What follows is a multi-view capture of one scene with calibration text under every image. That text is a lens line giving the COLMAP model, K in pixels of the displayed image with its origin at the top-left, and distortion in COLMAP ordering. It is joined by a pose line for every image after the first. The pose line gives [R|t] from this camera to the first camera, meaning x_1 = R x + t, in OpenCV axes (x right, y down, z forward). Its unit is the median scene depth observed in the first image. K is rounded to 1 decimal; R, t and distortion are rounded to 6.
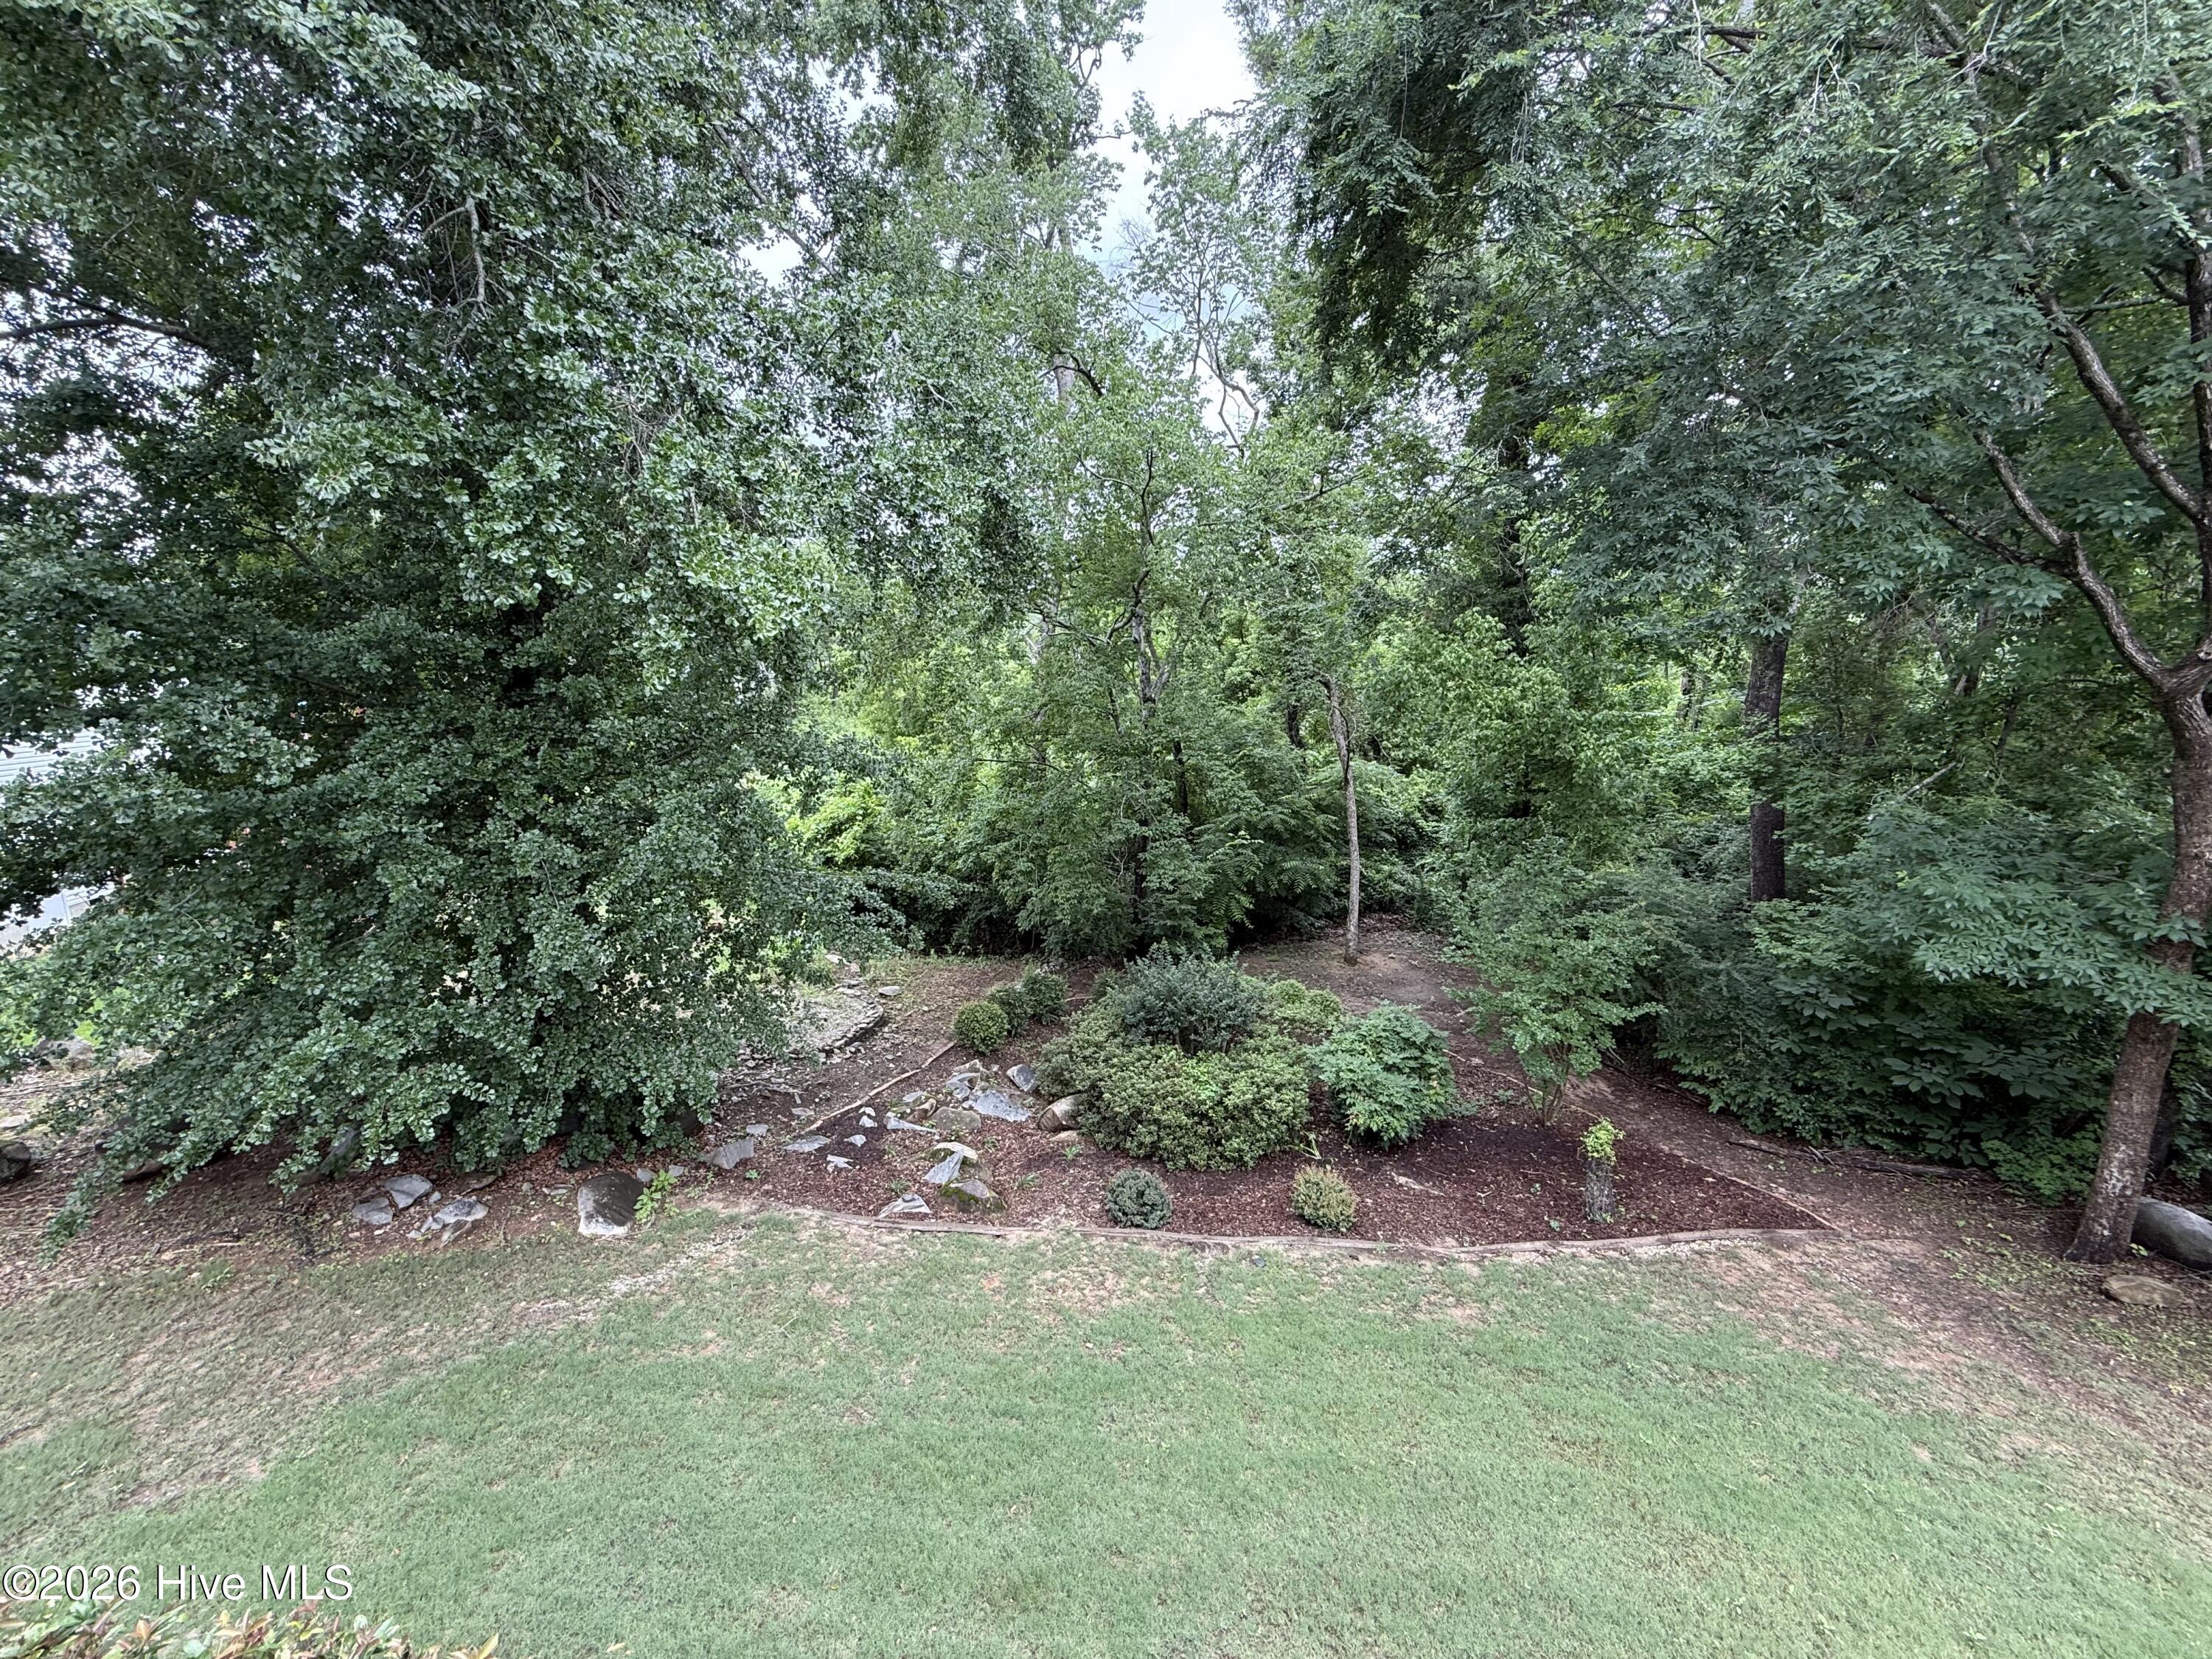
lens RADIAL K [[877.5, 0, 1096.2], [0, 877.5, 829.8], [0, 0, 1]] dist [-0.001201, 0.000577]
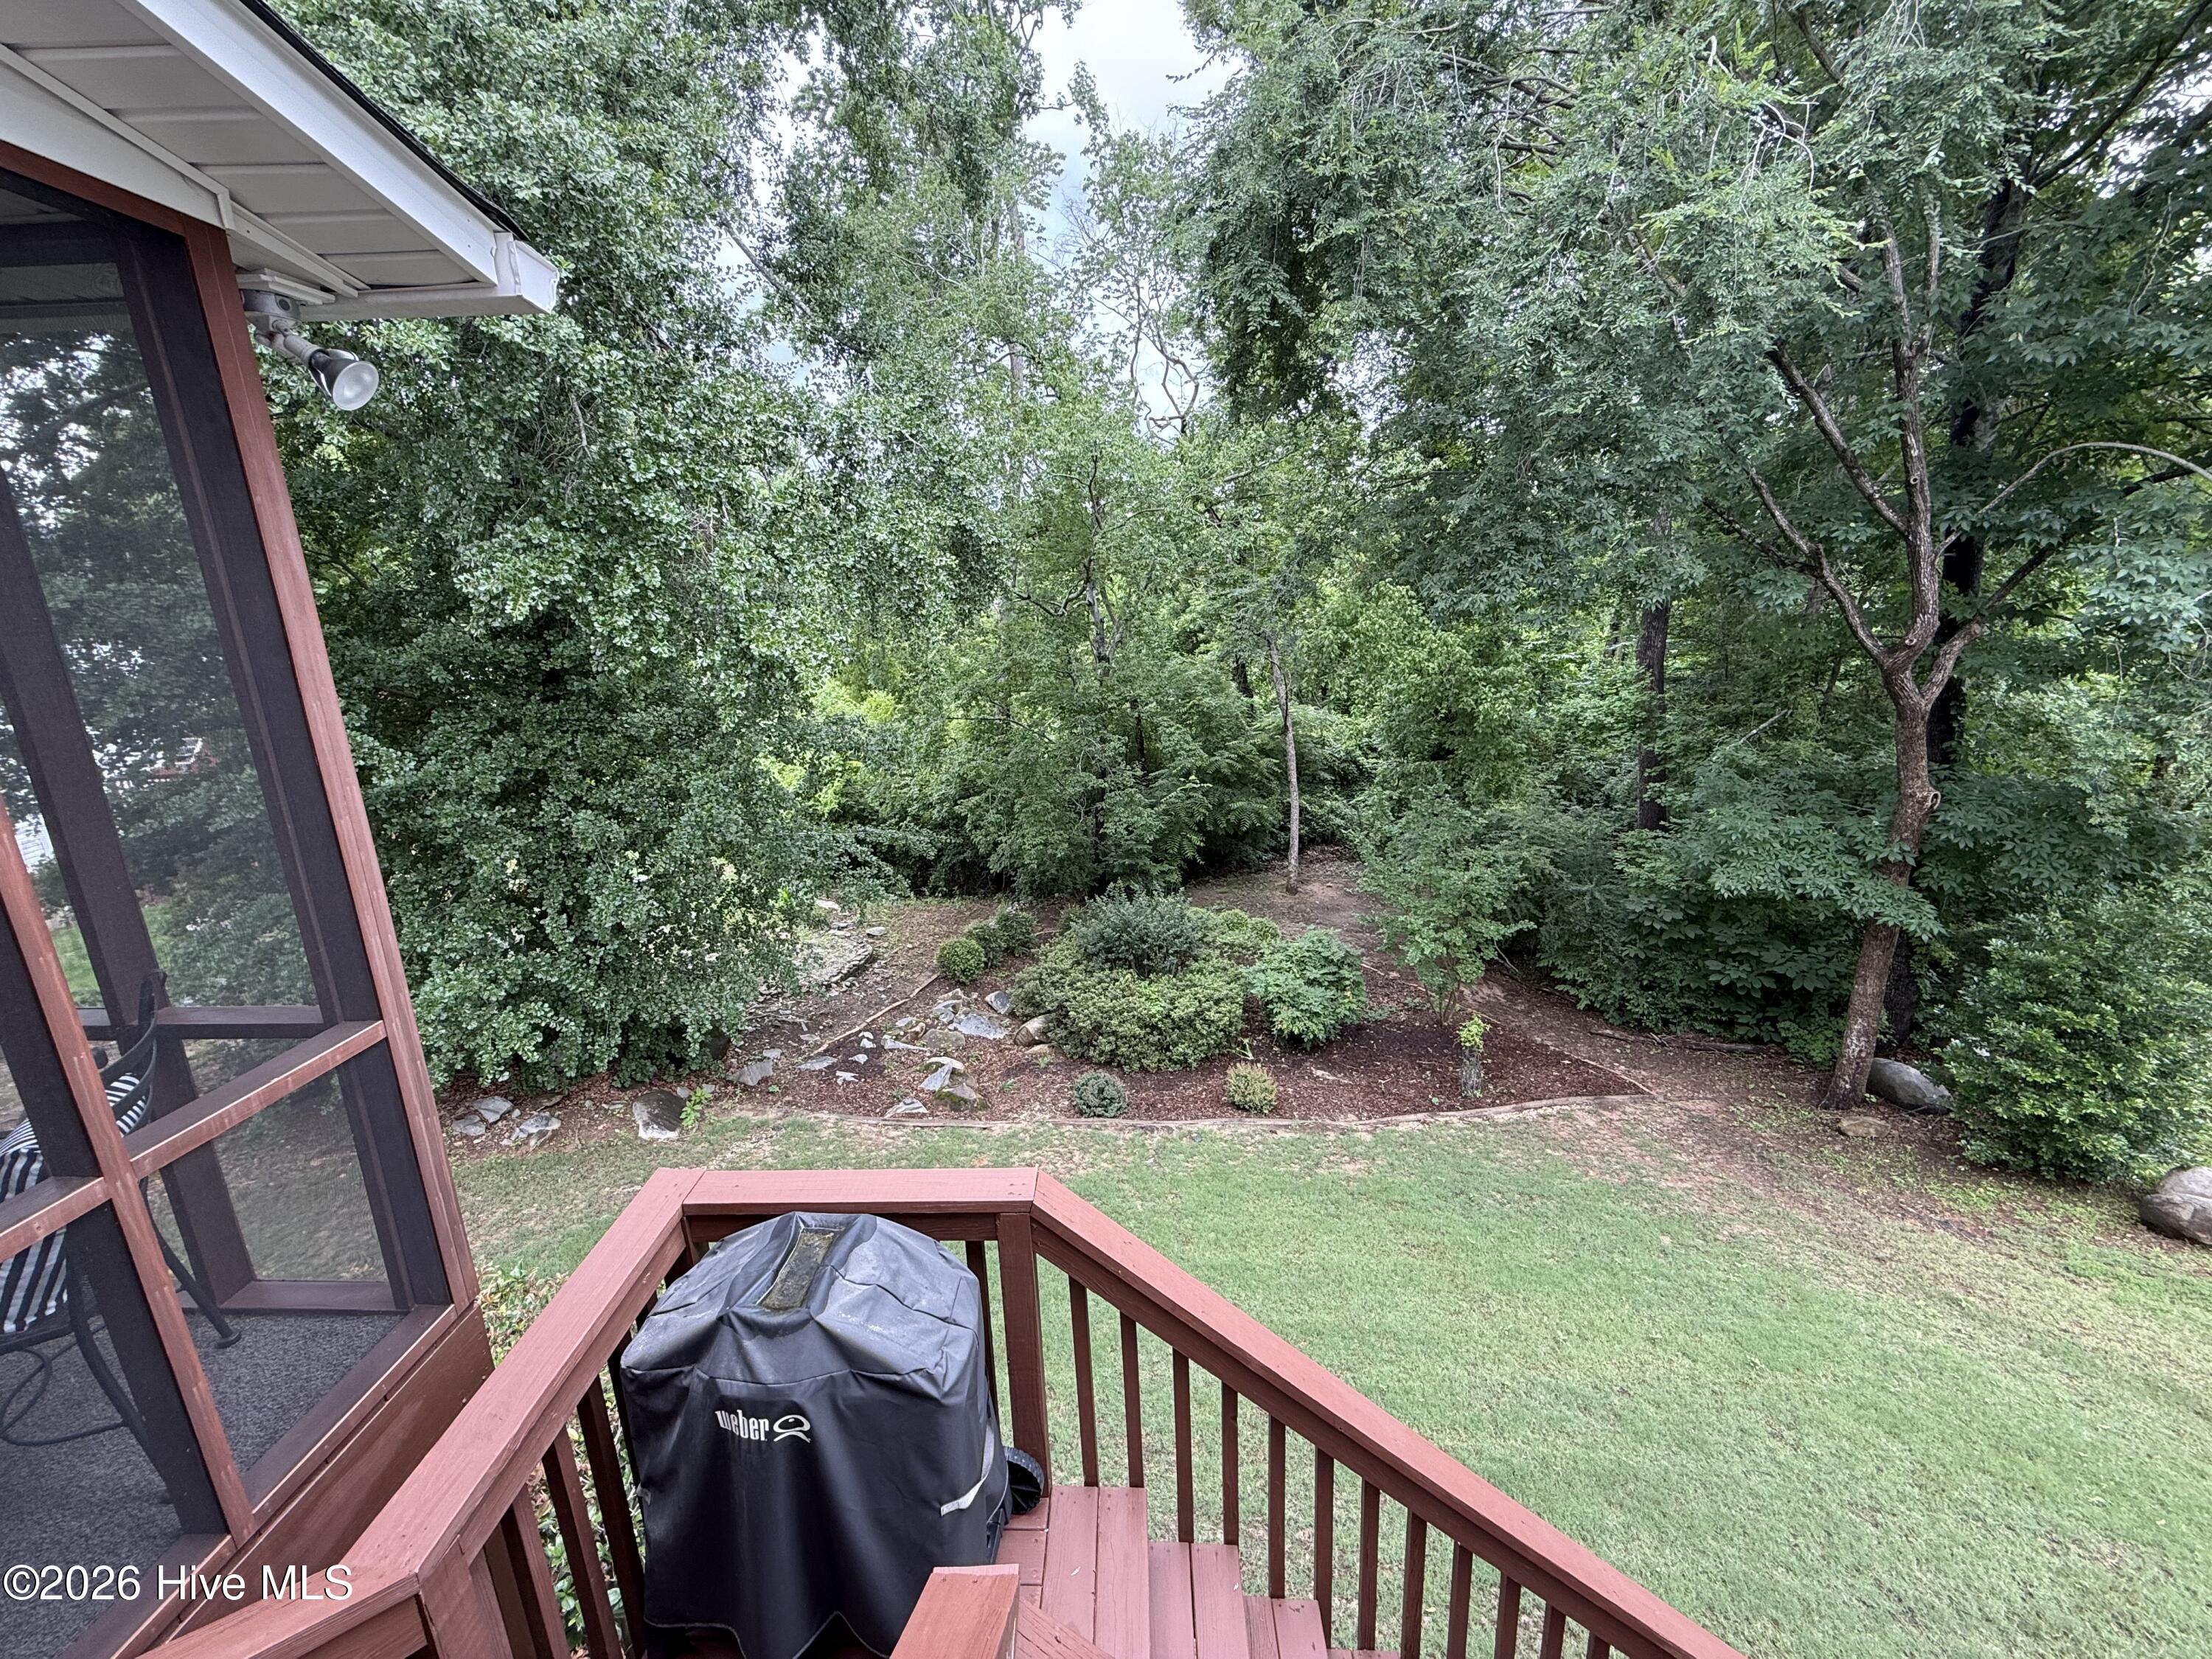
lens RADIAL K [[877.5, 0, 1101.8], [0, 877.5, 830.6], [0, 0, 1]] dist [-0.001201, 0.000577]
pose [[0.998715, -0.028513, 0.041908, 0.010977], [0.025177, 0.996629, 0.078084, -0.038038], [-0.043993, -0.076929, 0.996066, -0.181829]]
